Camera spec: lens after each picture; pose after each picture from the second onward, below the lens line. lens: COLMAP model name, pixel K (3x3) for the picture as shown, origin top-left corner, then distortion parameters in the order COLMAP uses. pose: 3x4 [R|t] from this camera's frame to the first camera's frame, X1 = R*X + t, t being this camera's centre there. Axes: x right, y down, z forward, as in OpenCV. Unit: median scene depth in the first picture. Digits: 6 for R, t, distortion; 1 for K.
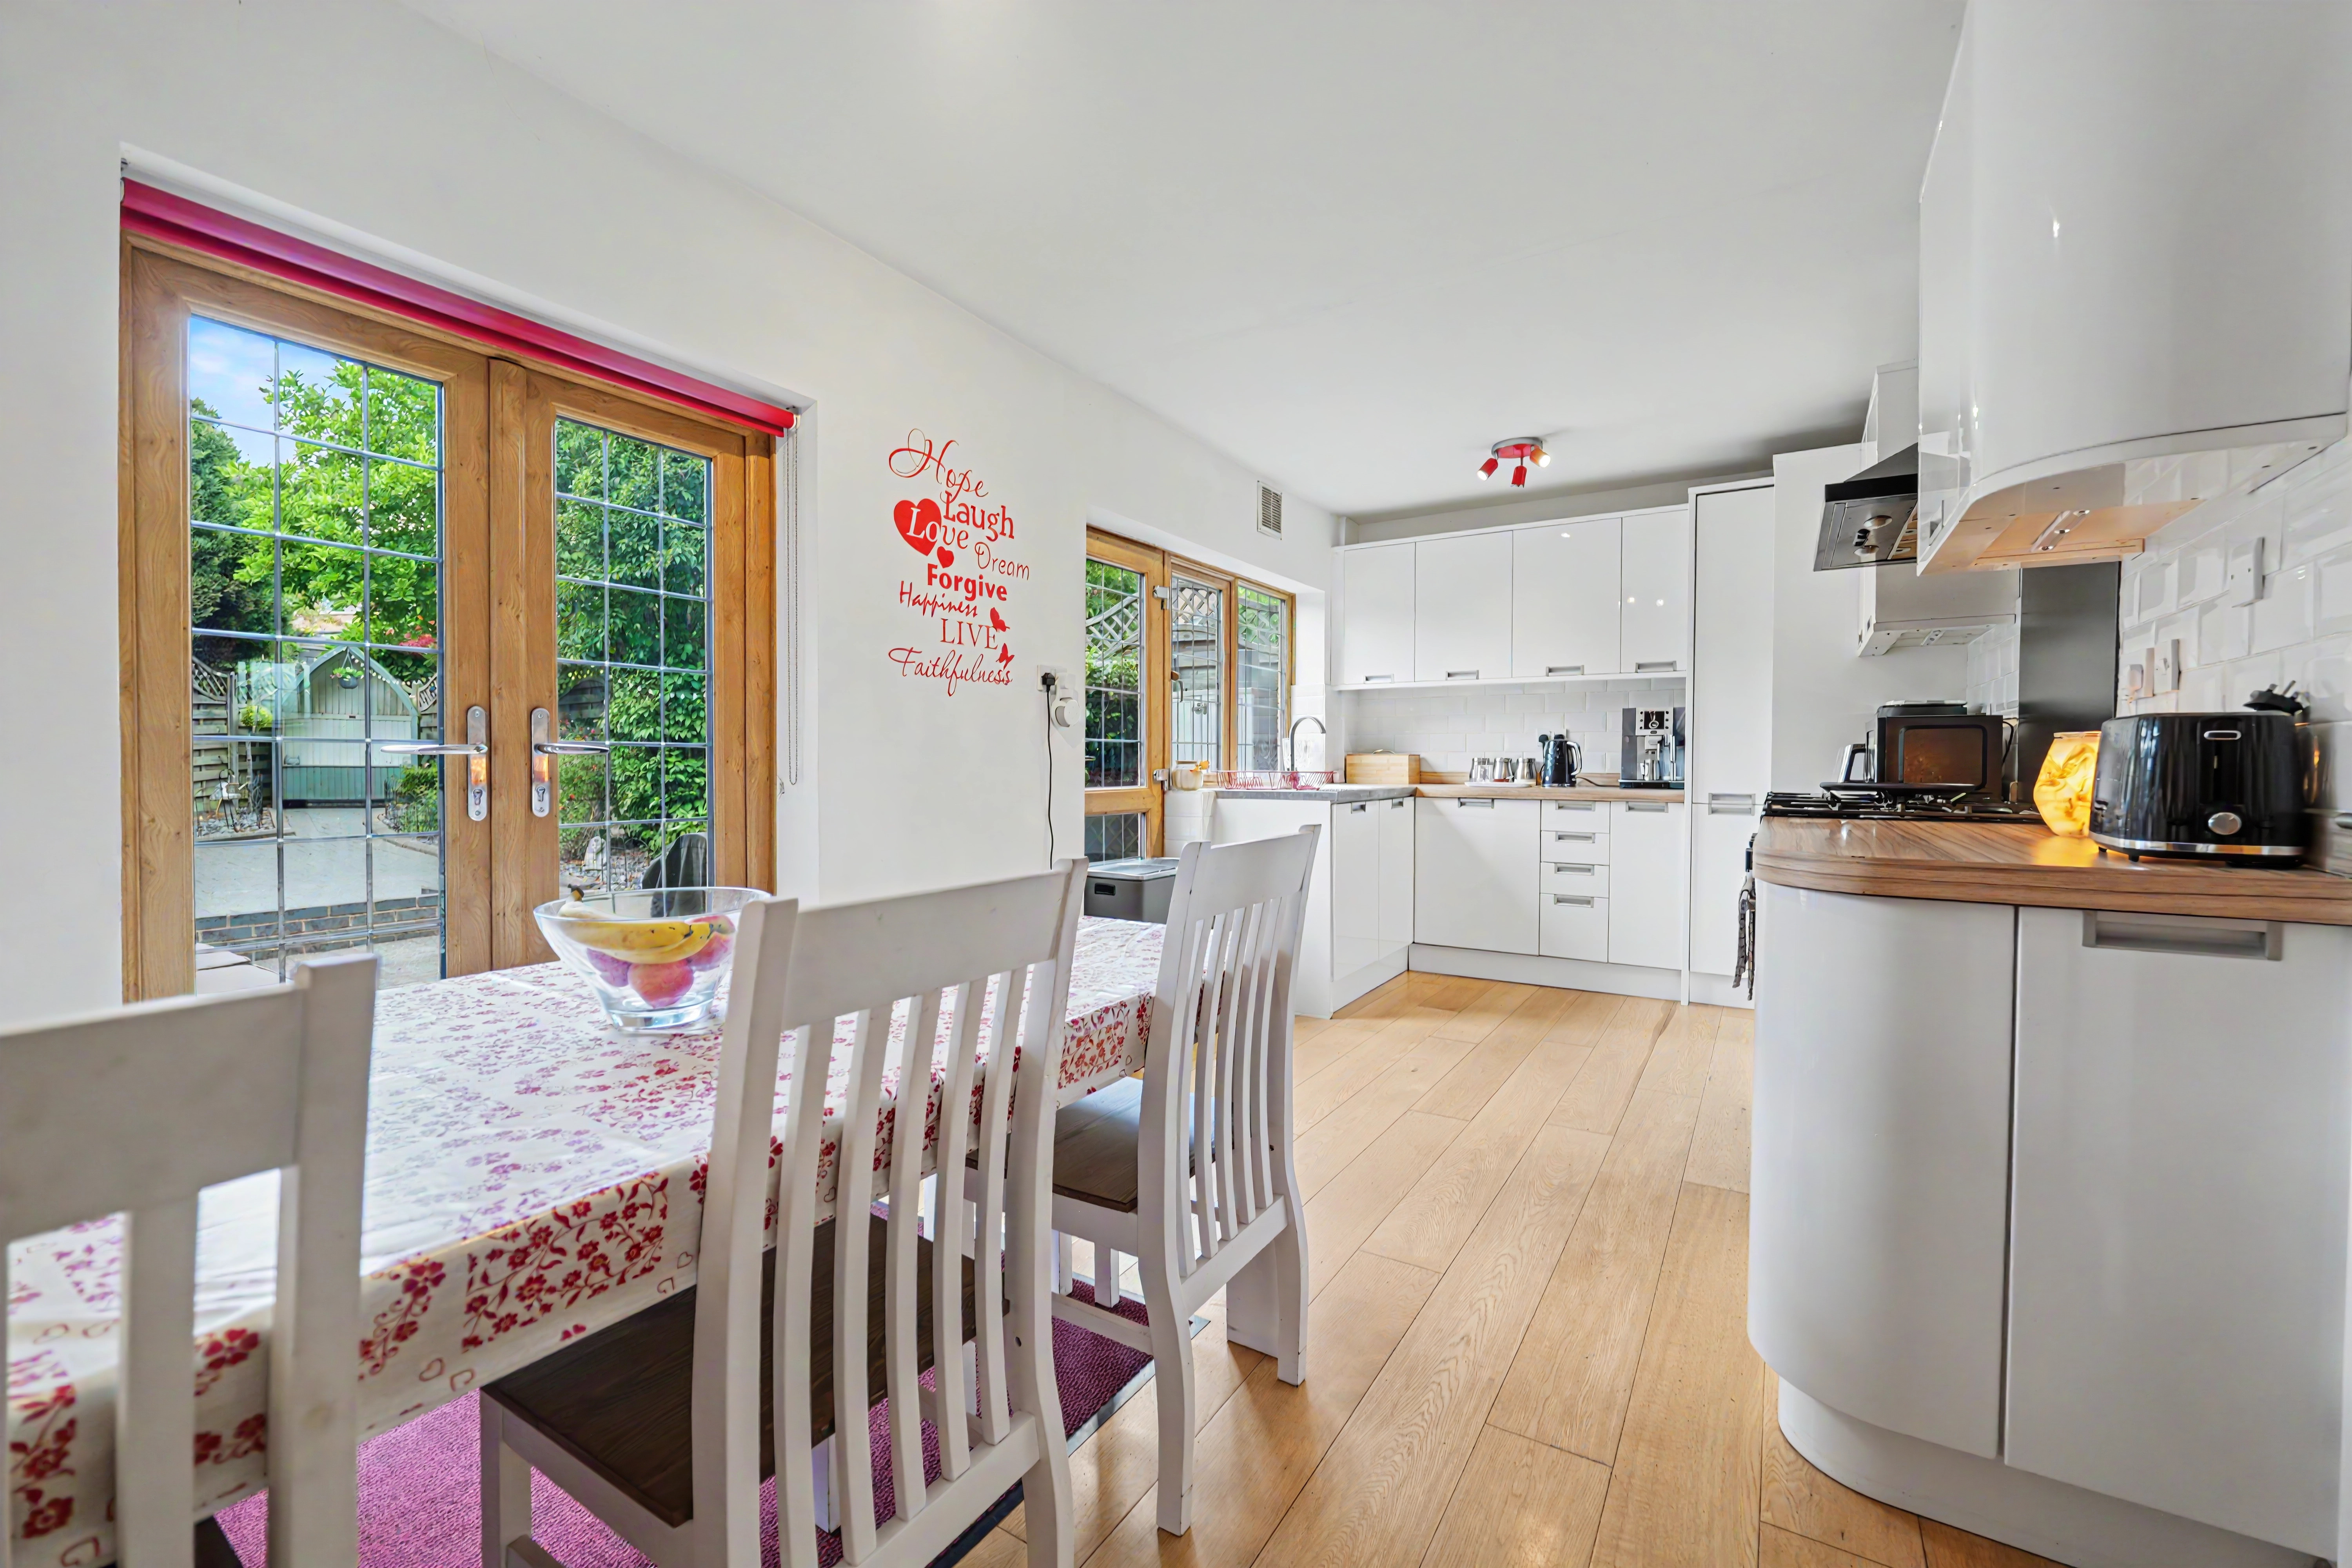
lens RADIAL K [[962.3, 0, 1173.8], [0, 962.3, 781.3], [0, 0, 1]] dist [0.000530, 0.000044]
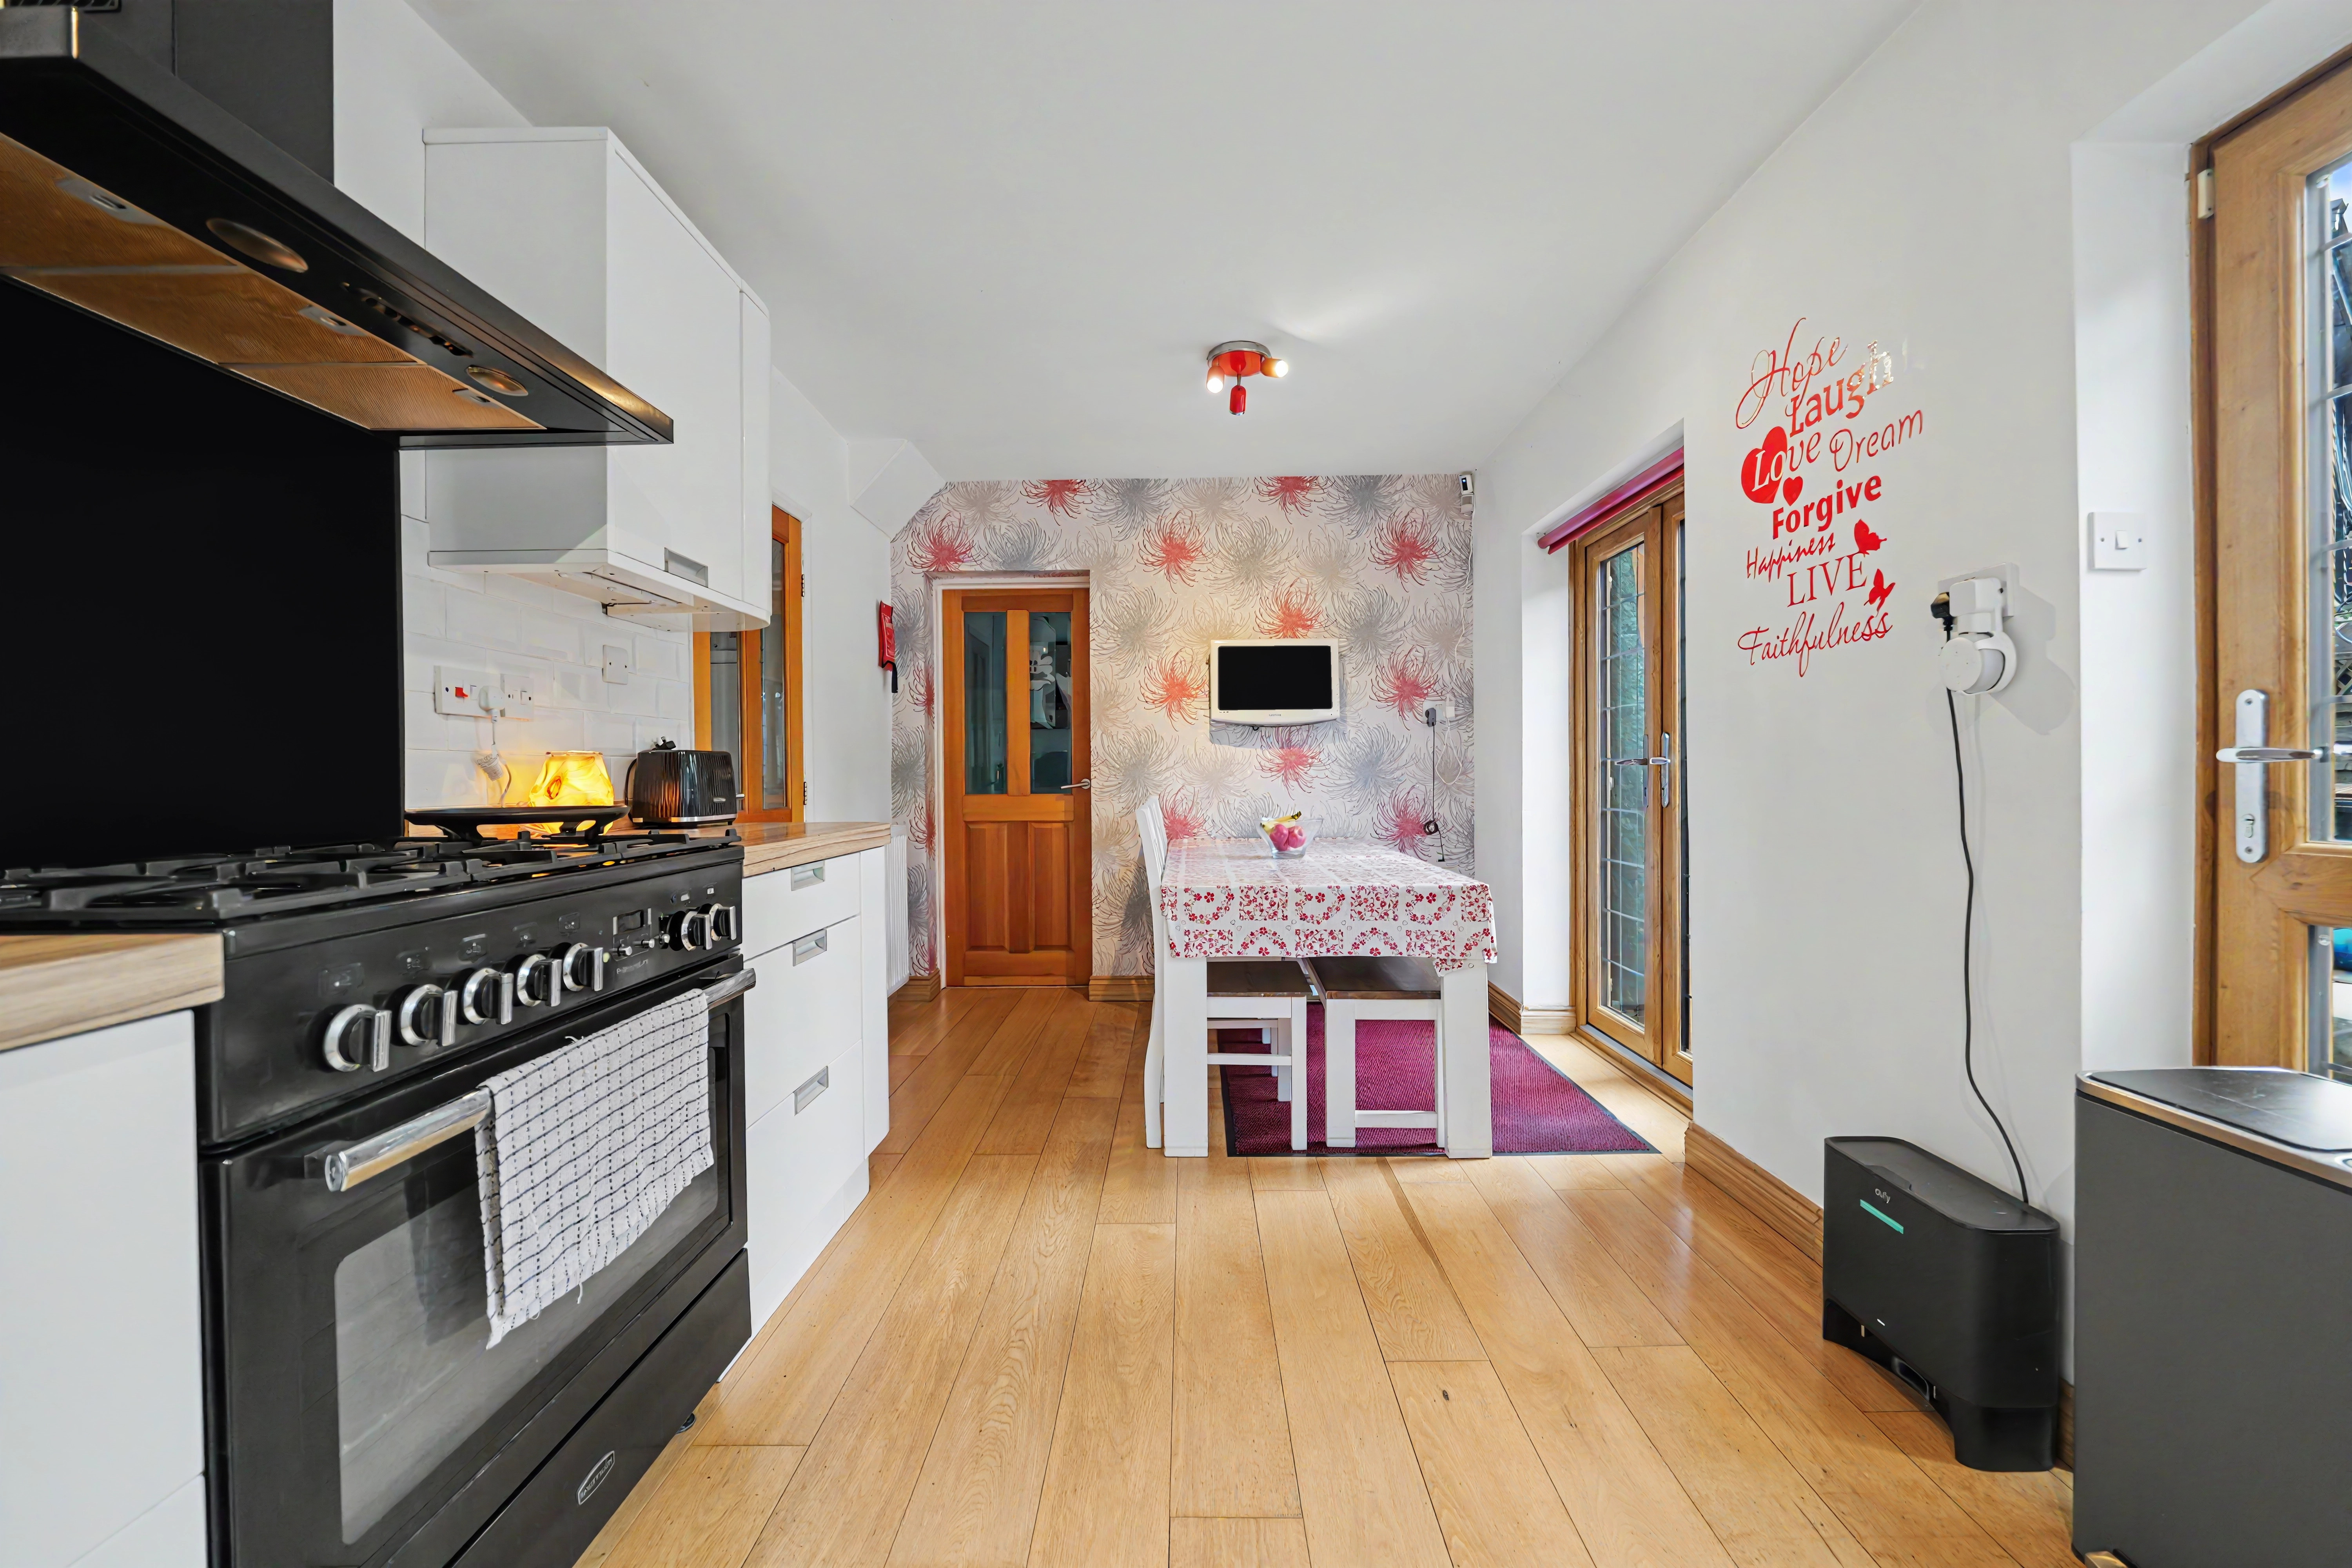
lens RADIAL K [[962.3, 0, 1174.1], [0, 962.3, 778.5], [0, 0, 1]] dist [0.000530, 0.000044]
pose [[-0.850139, 0.006336, -0.526520, 0.512980], [-0.006934, 0.999706, 0.023226, -0.024610], [0.526512, 0.023396, -0.849846, 1.286705]]
